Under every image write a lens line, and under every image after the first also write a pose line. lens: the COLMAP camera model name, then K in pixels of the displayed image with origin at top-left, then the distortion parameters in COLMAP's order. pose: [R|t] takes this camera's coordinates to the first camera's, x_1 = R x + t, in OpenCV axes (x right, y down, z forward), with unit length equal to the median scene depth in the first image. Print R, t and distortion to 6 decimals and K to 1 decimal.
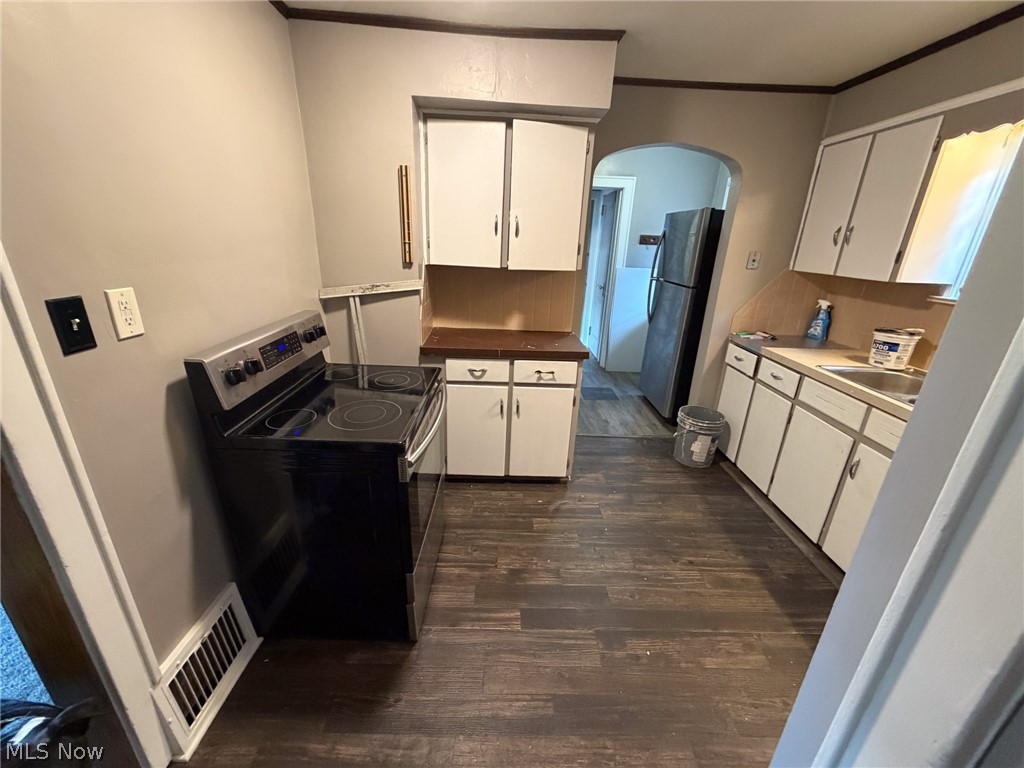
lens RADIAL K [[408.4, 0, 512.0], [0, 408.4, 384.0], [0, 0, 1]] dist [0.001745, -0.000418]
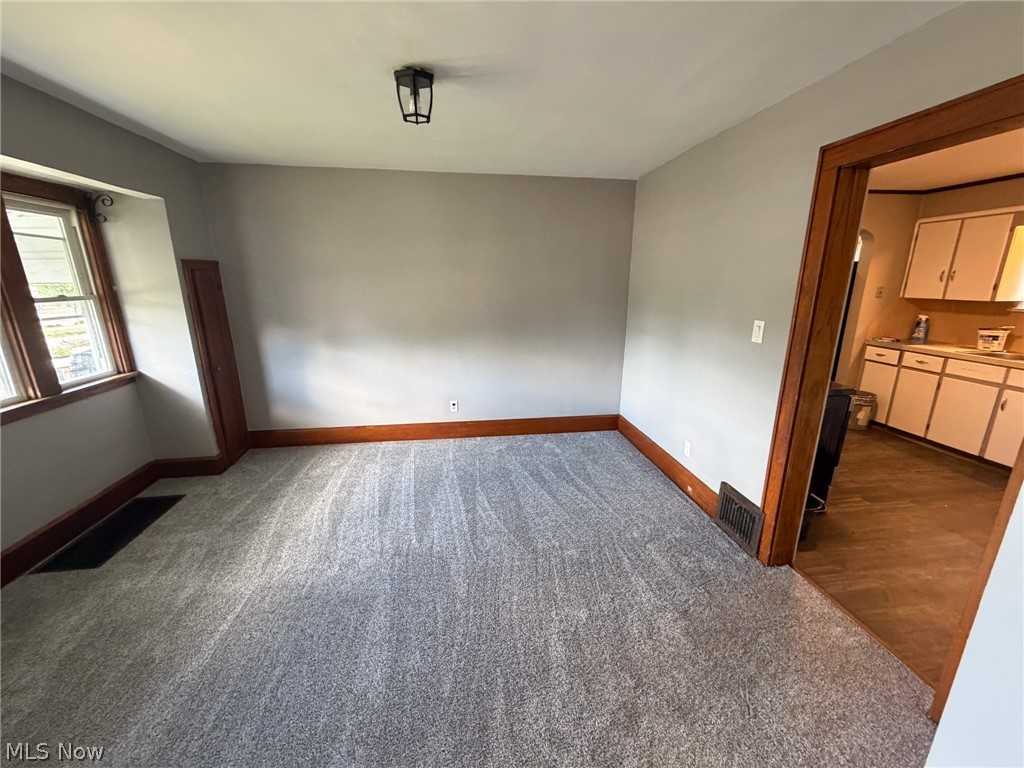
lens RADIAL K [[408.4, 0, 512.0], [0, 408.4, 384.0], [0, 0, 1]] dist [0.001745, -0.000418]
pose [[0.992155, -0.065056, 0.106751, -1.207161], [0.074430, 0.993484, -0.086309, 0.093343], [-0.100441, 0.093577, 0.990533, -0.455696]]
